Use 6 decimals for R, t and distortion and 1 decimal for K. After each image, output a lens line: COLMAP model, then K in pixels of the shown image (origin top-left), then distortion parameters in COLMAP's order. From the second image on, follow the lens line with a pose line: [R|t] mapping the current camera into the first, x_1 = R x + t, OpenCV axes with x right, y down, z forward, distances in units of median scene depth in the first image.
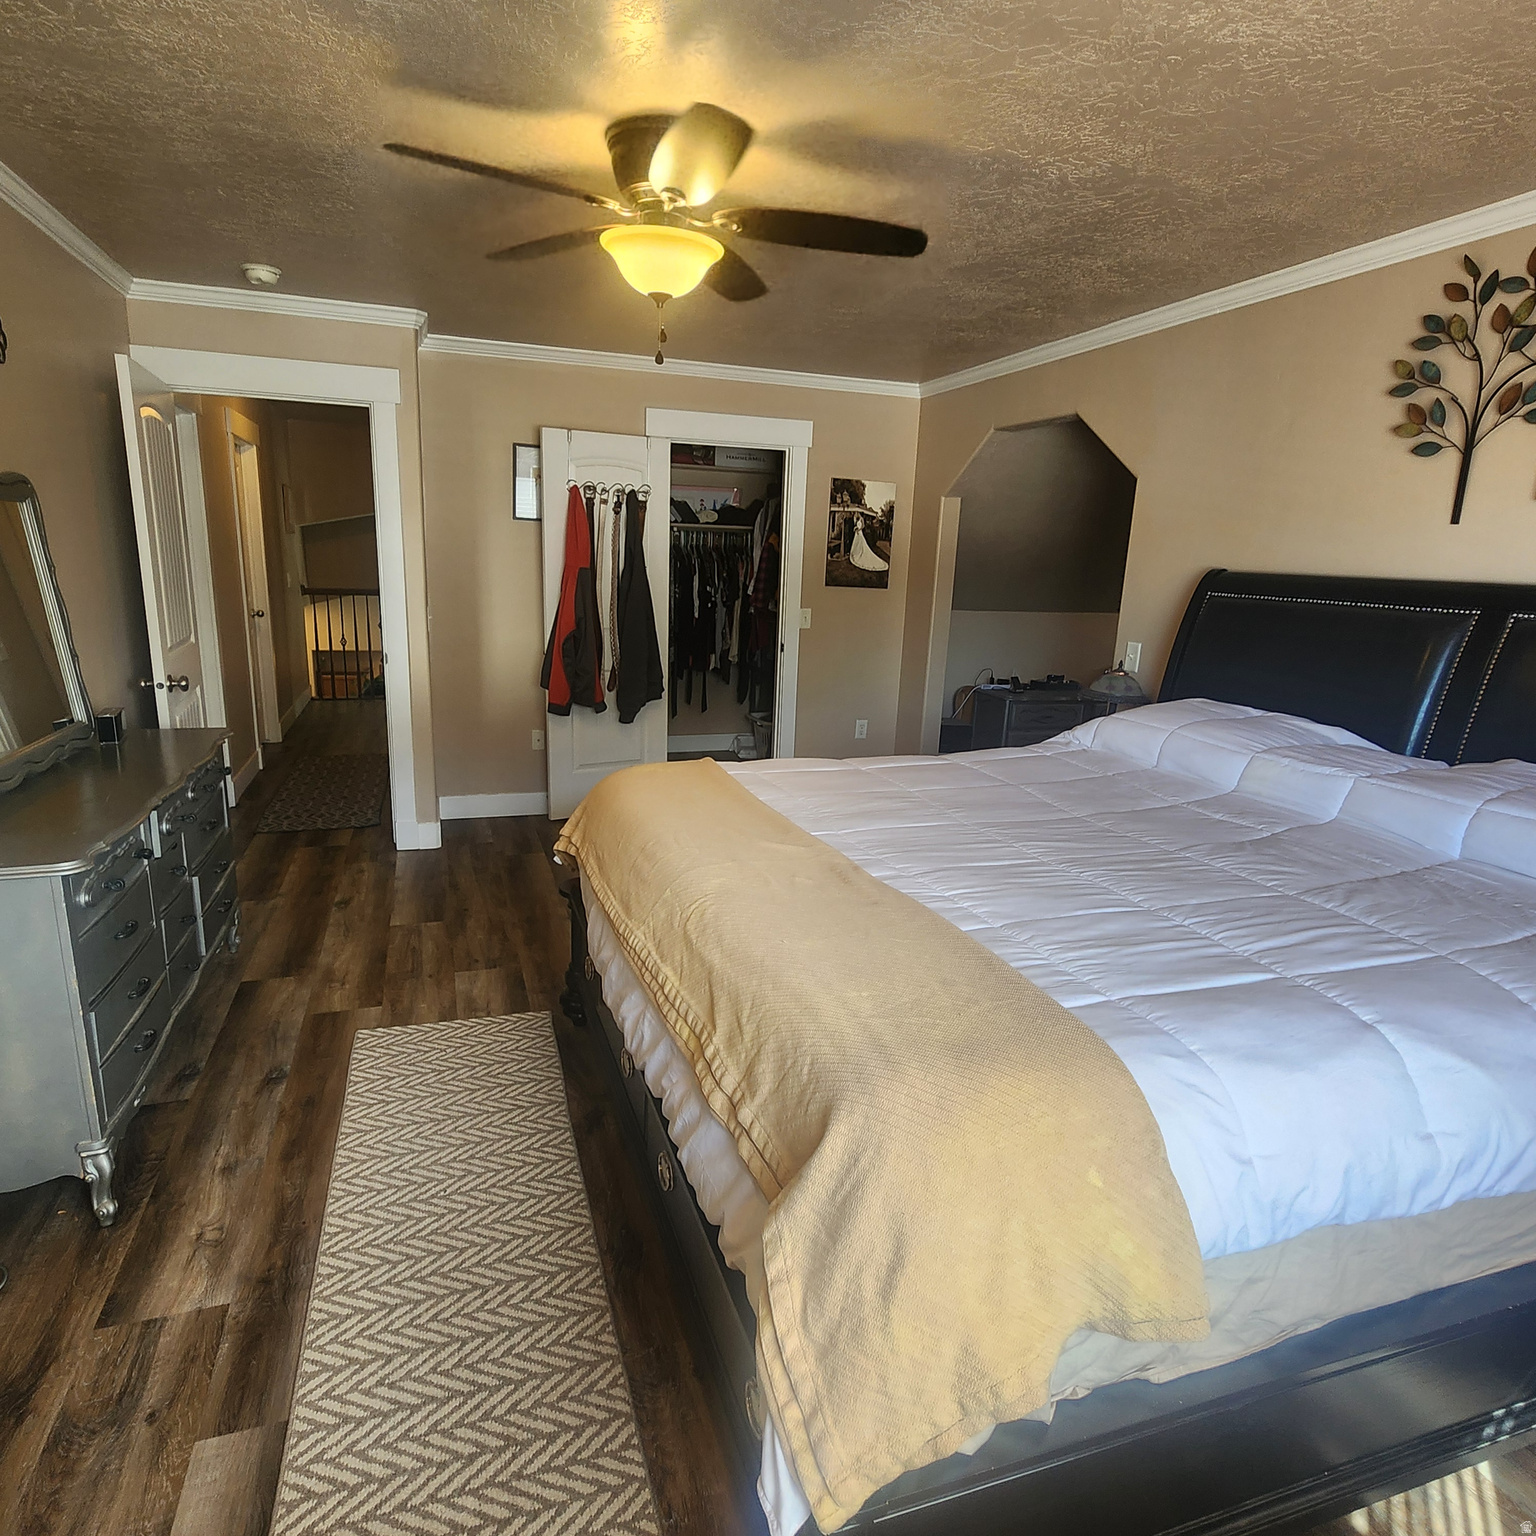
lens RADIAL K [[934.9, 0, 757.7], [0, 934.9, 777.9], [0, 0, 1]] dist [-0.000651, 0.001923]
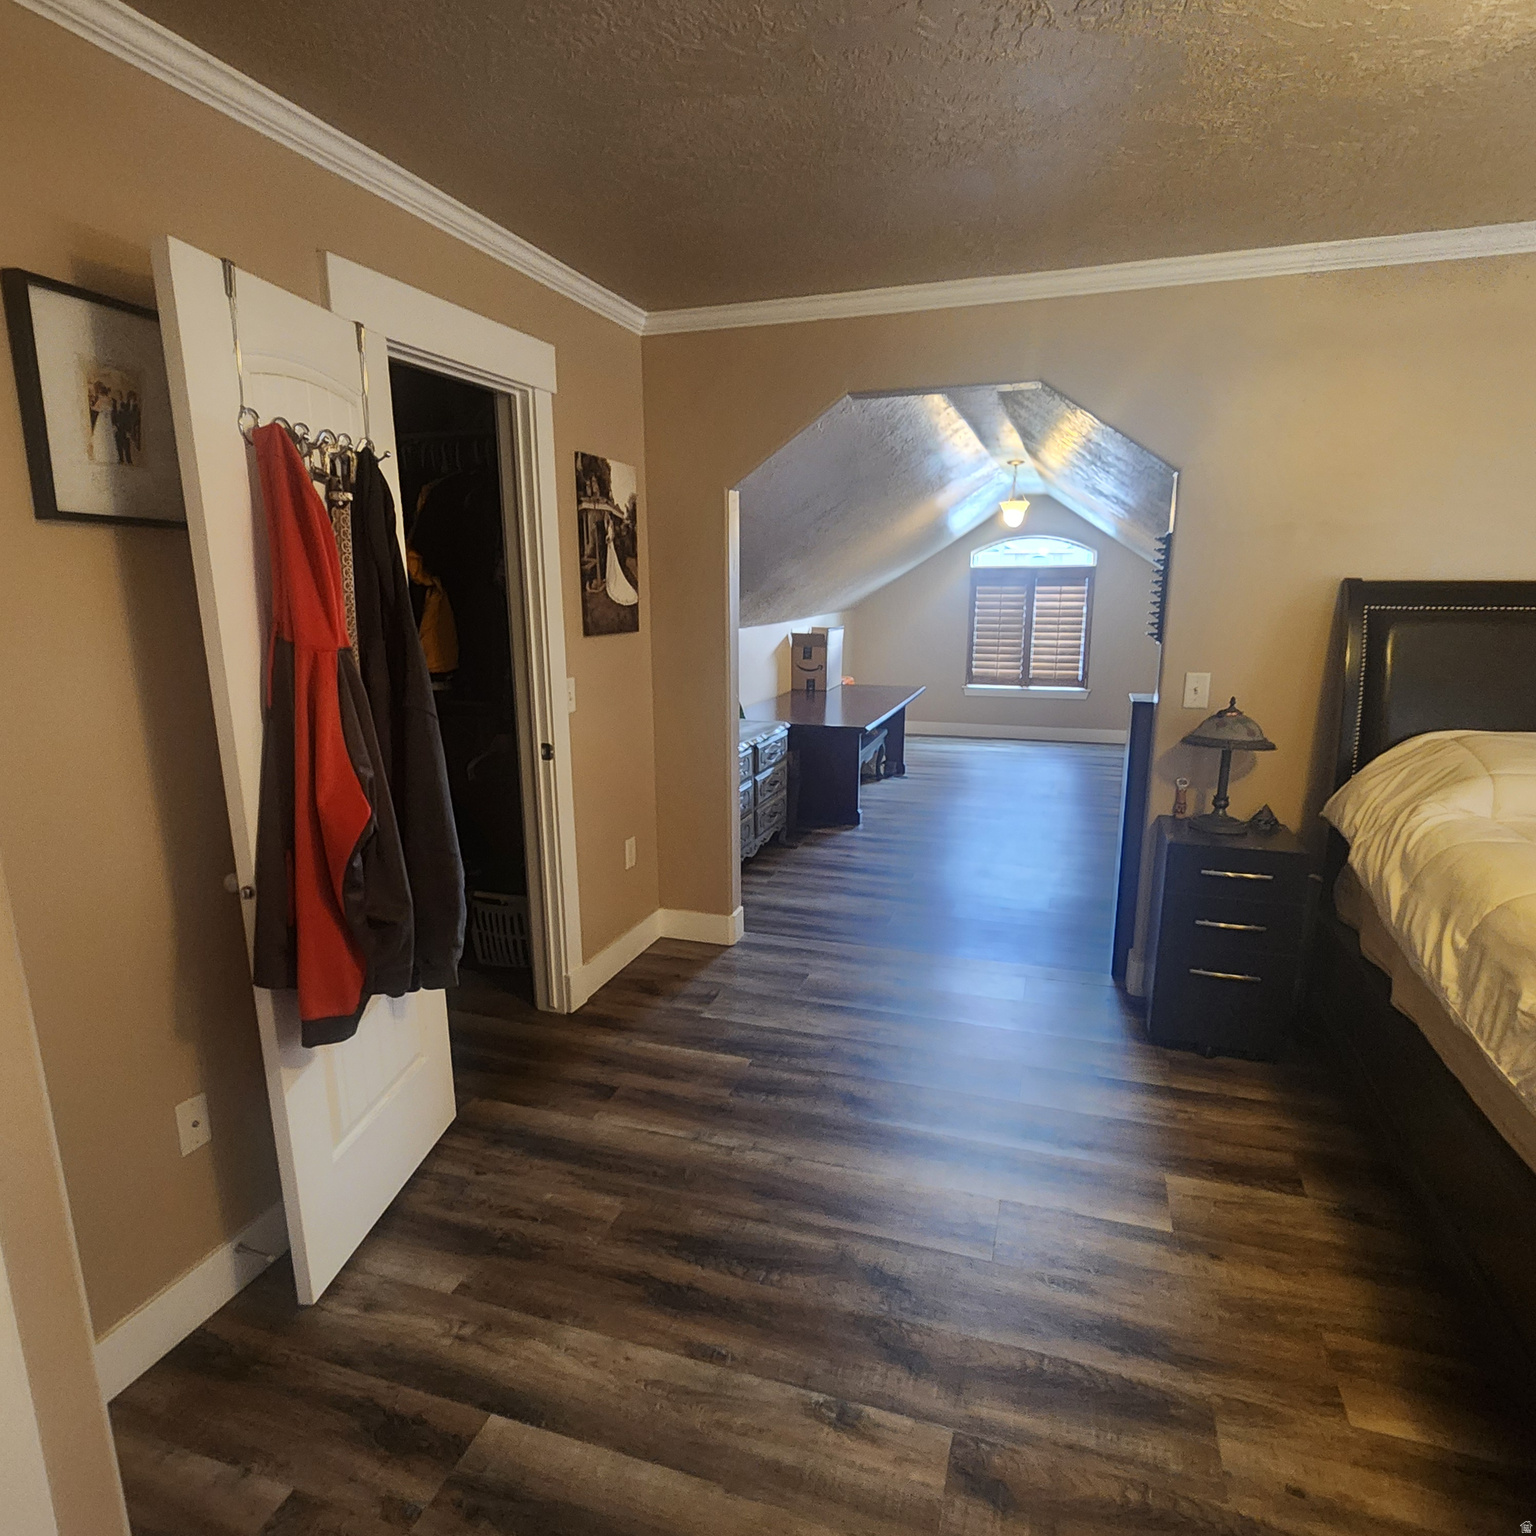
lens RADIAL K [[934.9, 0, 776.1], [0, 934.9, 805.7], [0, 0, 1]] dist [-0.000651, 0.001923]
pose [[0.591132, -0.229921, 0.773110, -0.338916], [0.212106, 0.969087, 0.126024, -0.152271], [-0.778186, 0.089485, 0.621626, 0.553931]]
